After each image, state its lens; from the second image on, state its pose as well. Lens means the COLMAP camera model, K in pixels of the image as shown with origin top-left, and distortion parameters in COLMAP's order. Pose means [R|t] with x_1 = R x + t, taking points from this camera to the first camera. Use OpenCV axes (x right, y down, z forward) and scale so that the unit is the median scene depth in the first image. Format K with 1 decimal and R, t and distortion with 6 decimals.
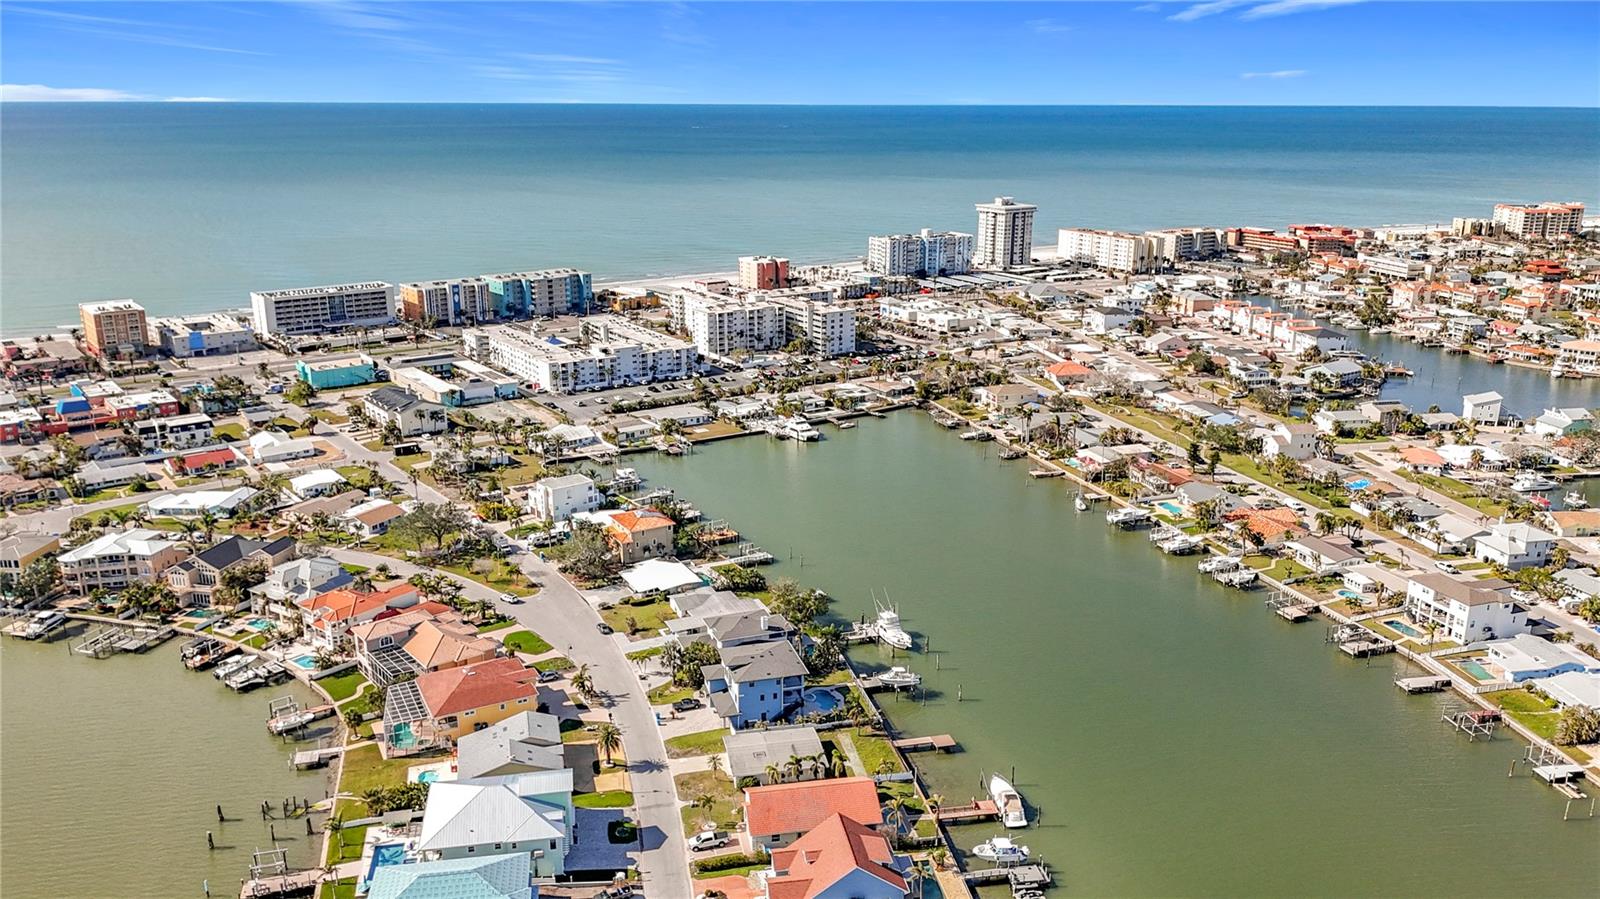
lens RADIAL K [[1204.2, 0, 790.7], [0, 1204.2, 453.9], [0, 0, 1]] dist [0.080462, -0.135377]
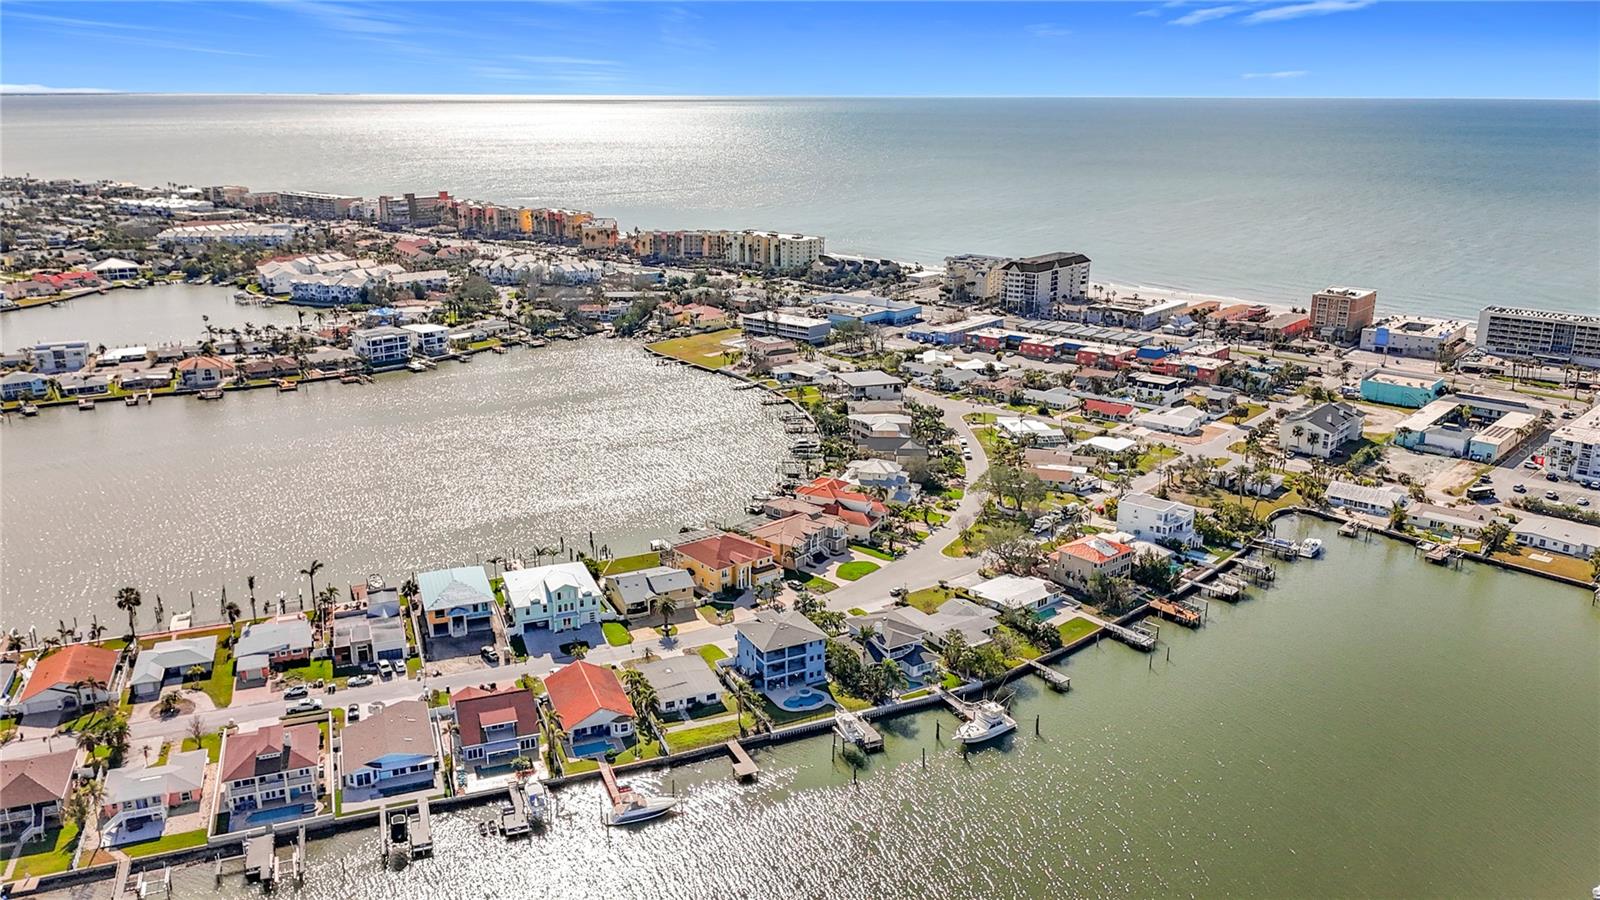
lens RADIAL K [[1189.8, 0, 793.3], [0, 1189.8, 468.5], [0, 0, 1]] dist [0.084528, -0.130065]
pose [[0.198526, 0.292833, -0.935327, 0.536398], [-0.280279, 0.931430, 0.232123, -0.120892], [0.939165, 0.216070, 0.266988, 0.414010]]
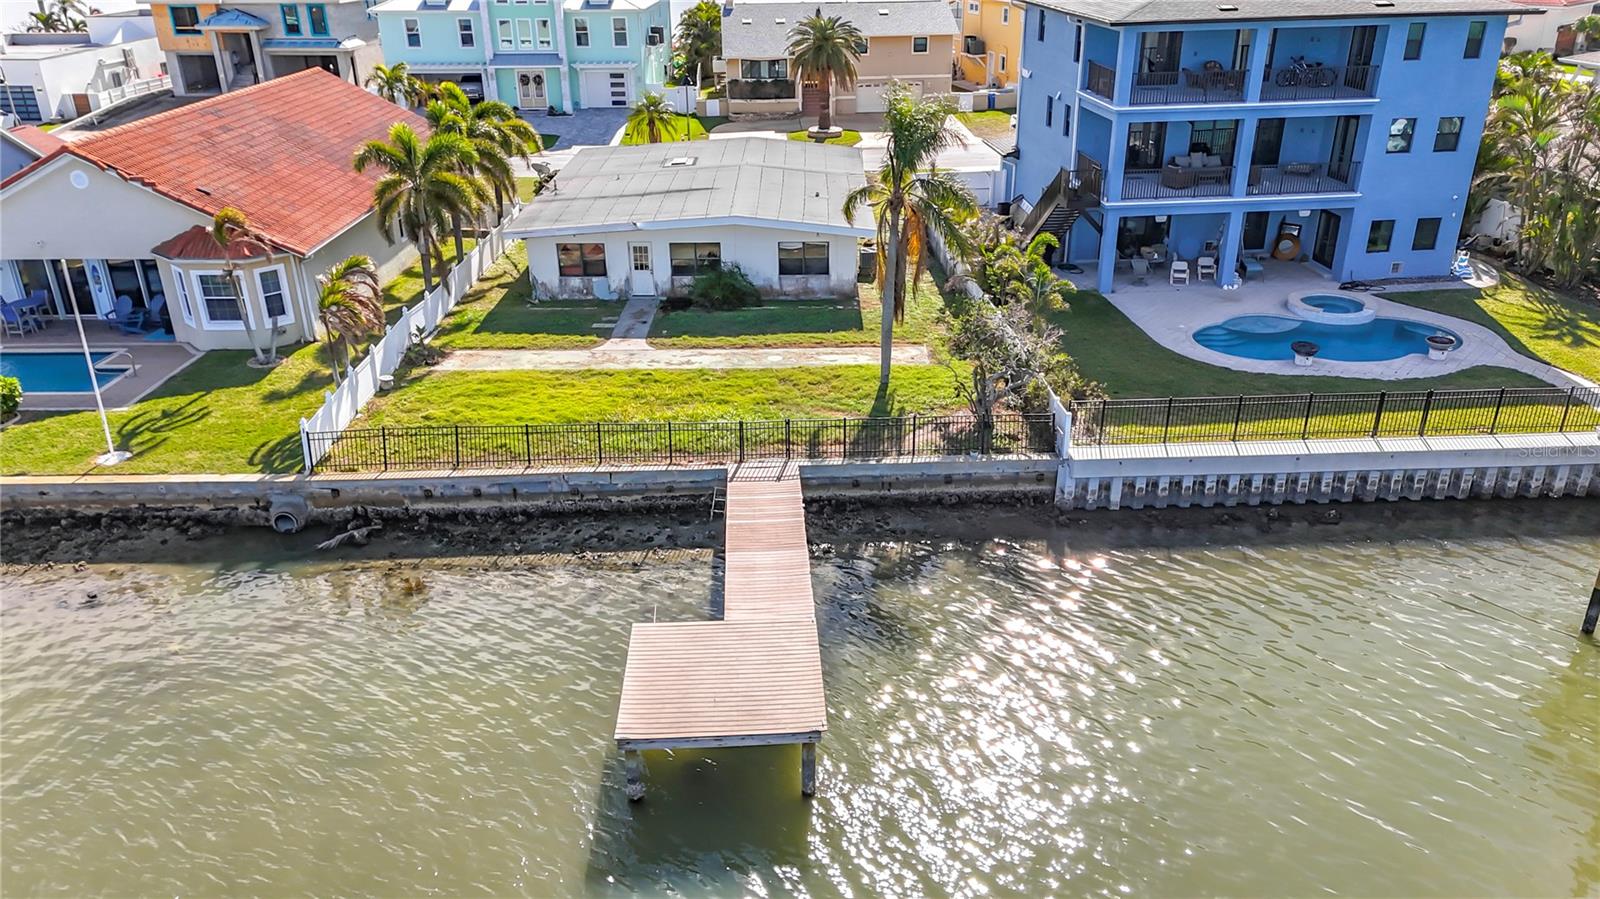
lens RADIAL K [[1175.3, 0, 801.8], [0, 1175.3, 446.2], [0, 0, 1]] dist [0.085453, -0.088061]
pose [[-0.182055, 0.406840, -0.895174, 0.117307], [-0.268913, 0.855081, 0.443309, 0.098080], [0.945802, 0.321431, -0.046267, 0.568454]]
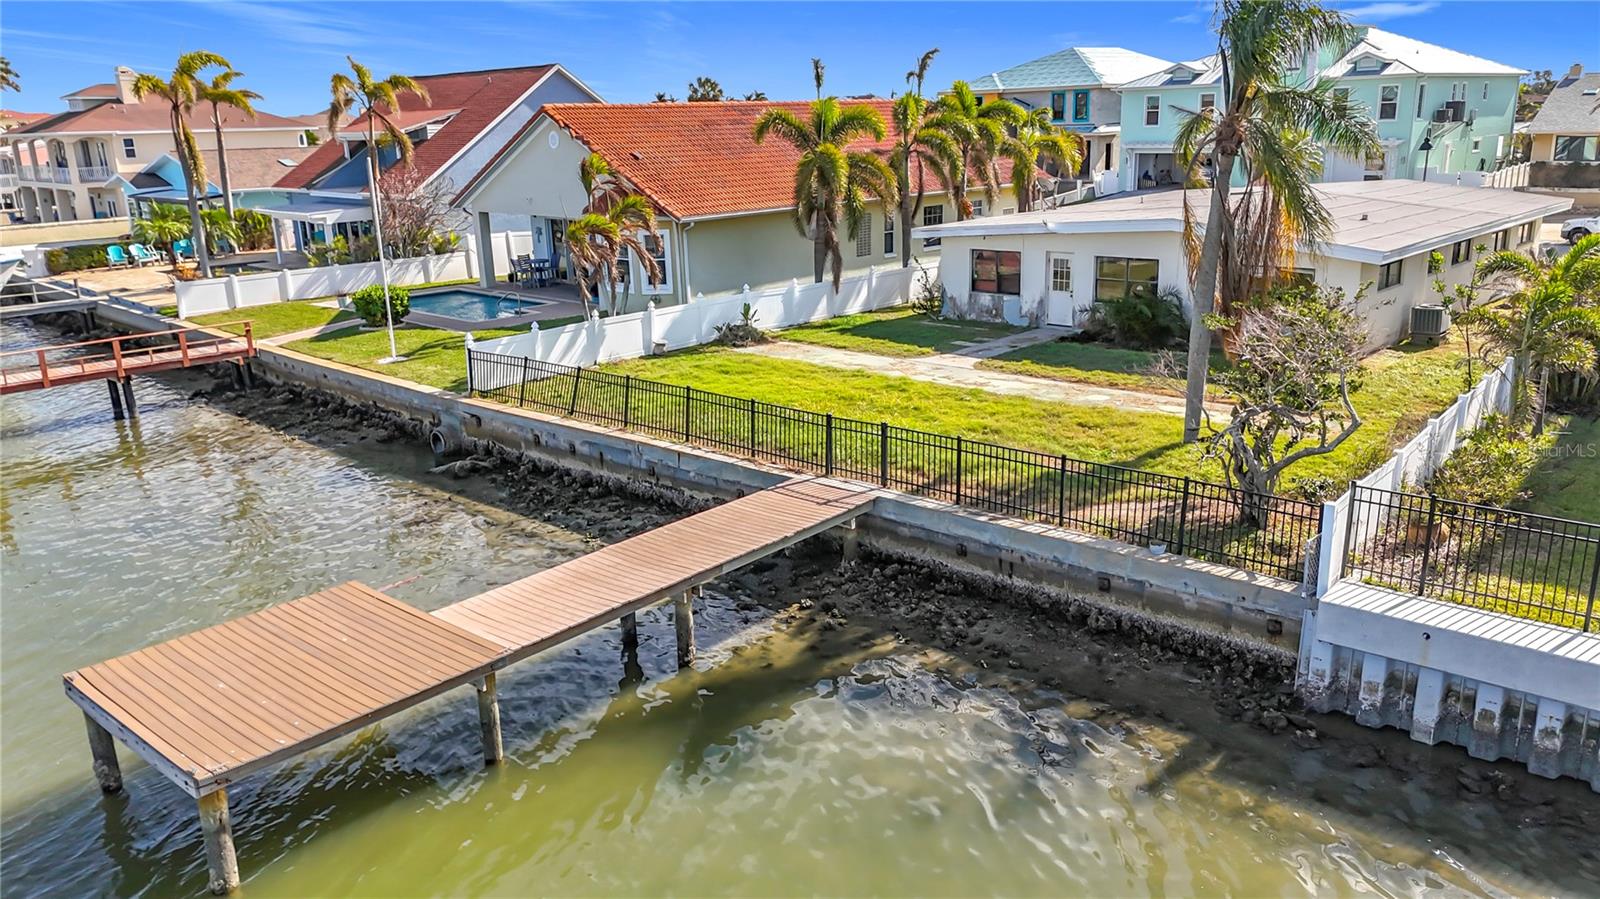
lens RADIAL K [[1175.3, 0, 801.8], [0, 1175.3, 446.2], [0, 0, 1]] dist [0.085453, -0.088061]
pose [[-0.811045, 0.183770, -0.555370, 0.077619], [-0.134479, 0.865377, 0.482740, 0.108505], [0.569317, 0.466209, -0.677146, 0.596072]]
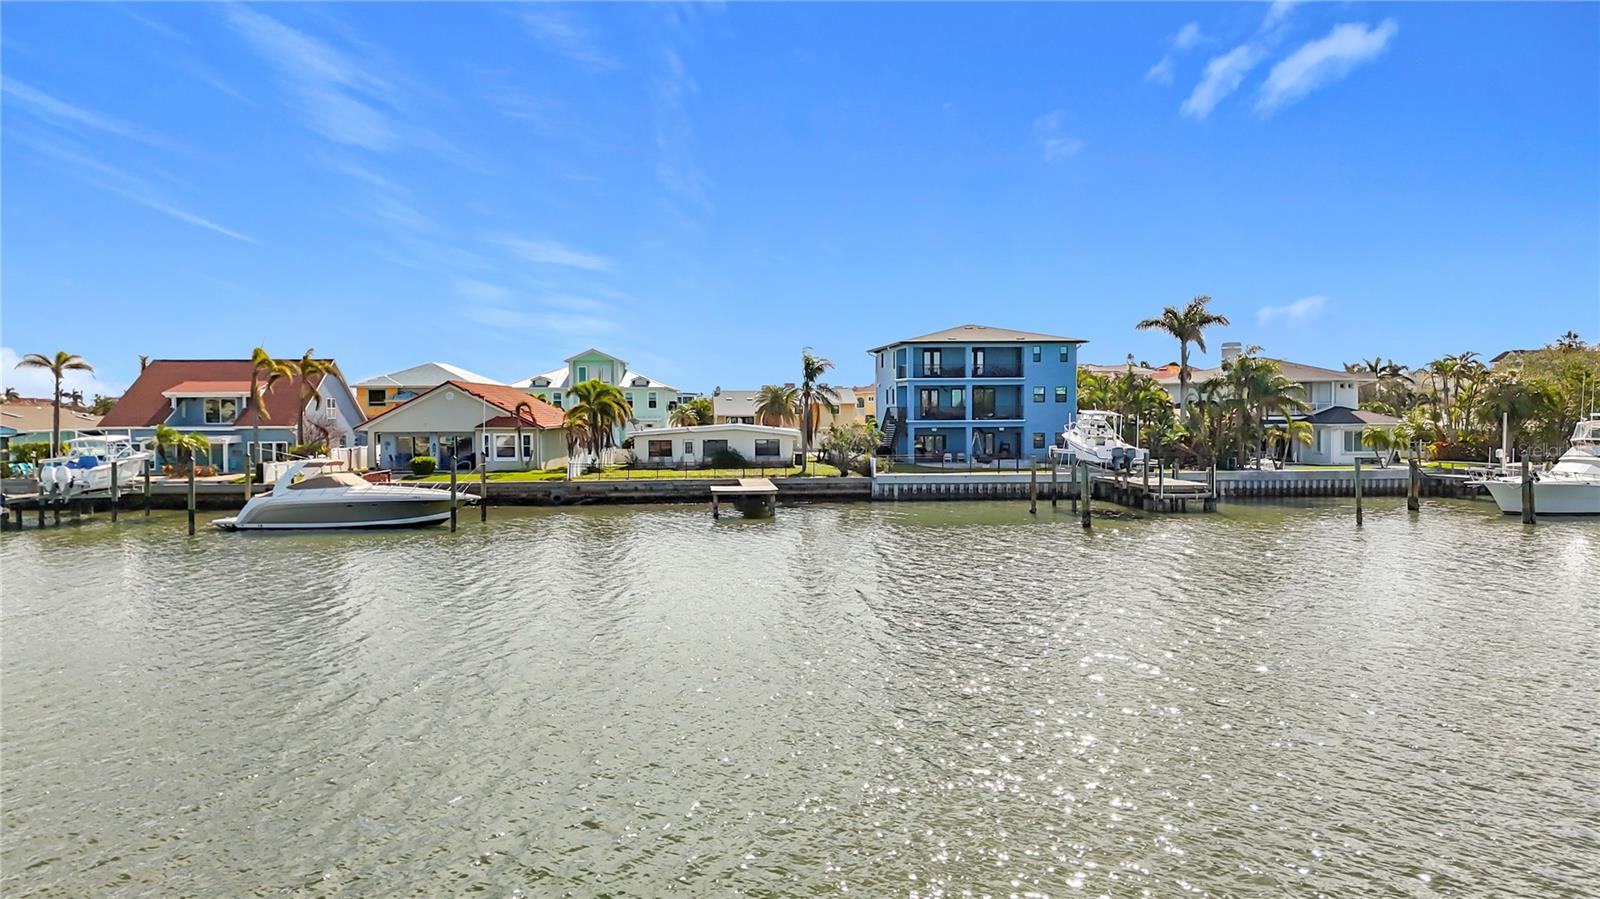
lens RADIAL K [[1173.5, 0, 835.9], [0, 1173.5, 446.2], [0, 0, 1]] dist [0.044624, -0.089745]
pose [[-0.115154, 0.033728, -0.992775, 0.238608], [-0.277530, 0.958532, 0.064756, 0.113288], [0.953791, 0.282982, -0.101019, 0.593945]]
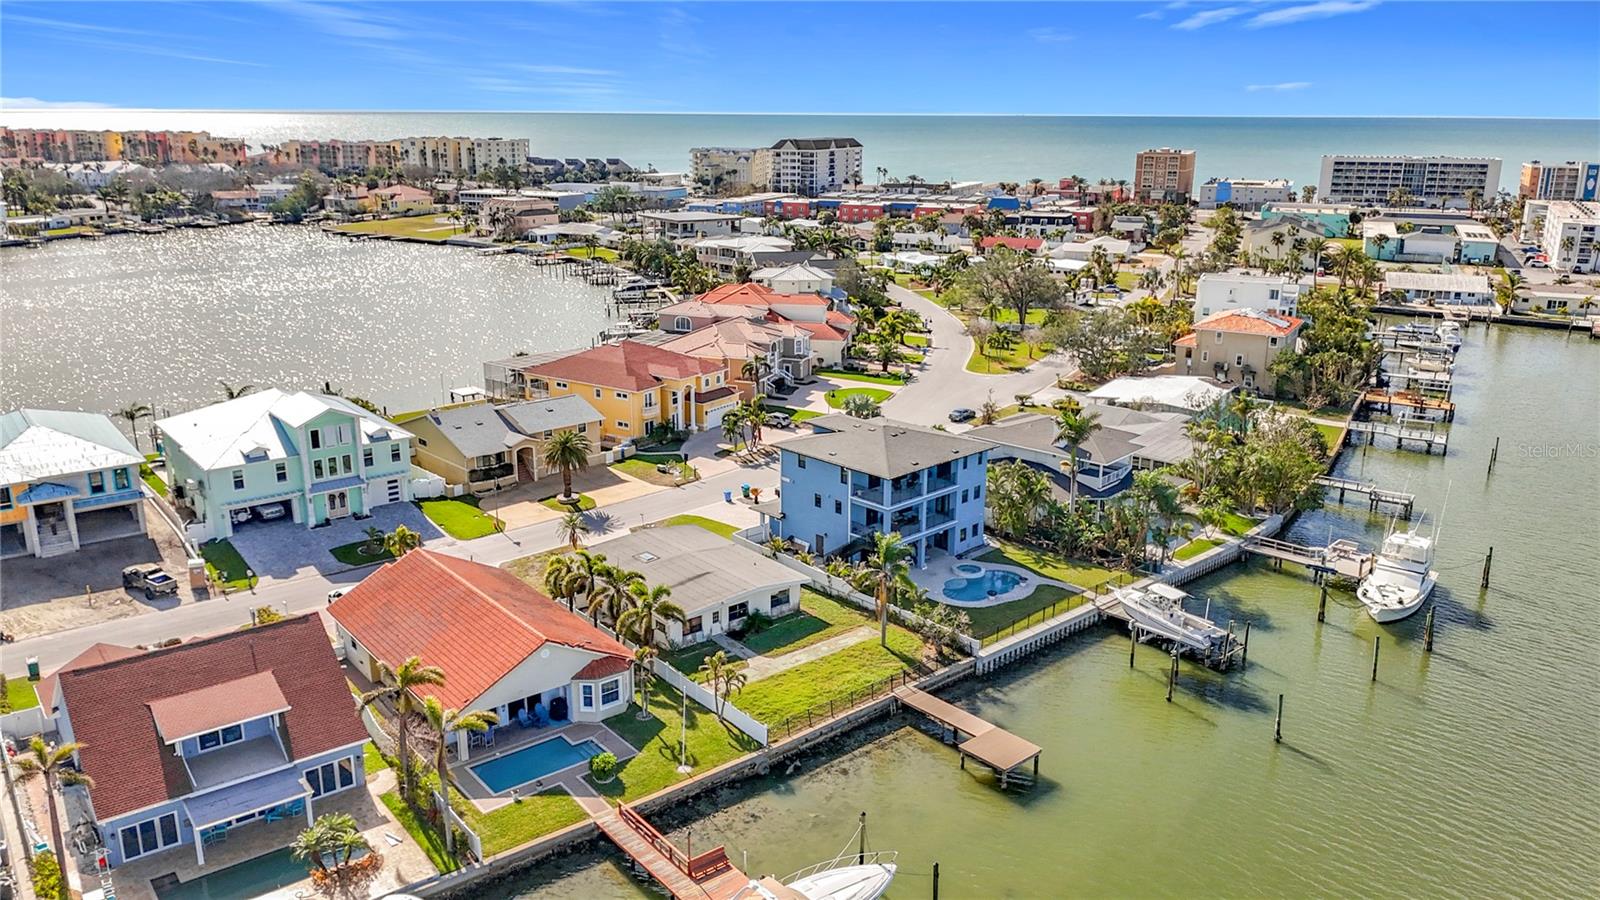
lens RADIAL K [[1187.6, 0, 796.2], [0, 1187.6, 454.4], [0, 0, 1]] dist [0.062950, -0.094051]
pose [[0.479791, 0.246774, -0.841964, 0.203642], [-0.254754, 0.957471, 0.135458, 0.071958], [0.839584, 0.149502, 0.522253, 0.432705]]
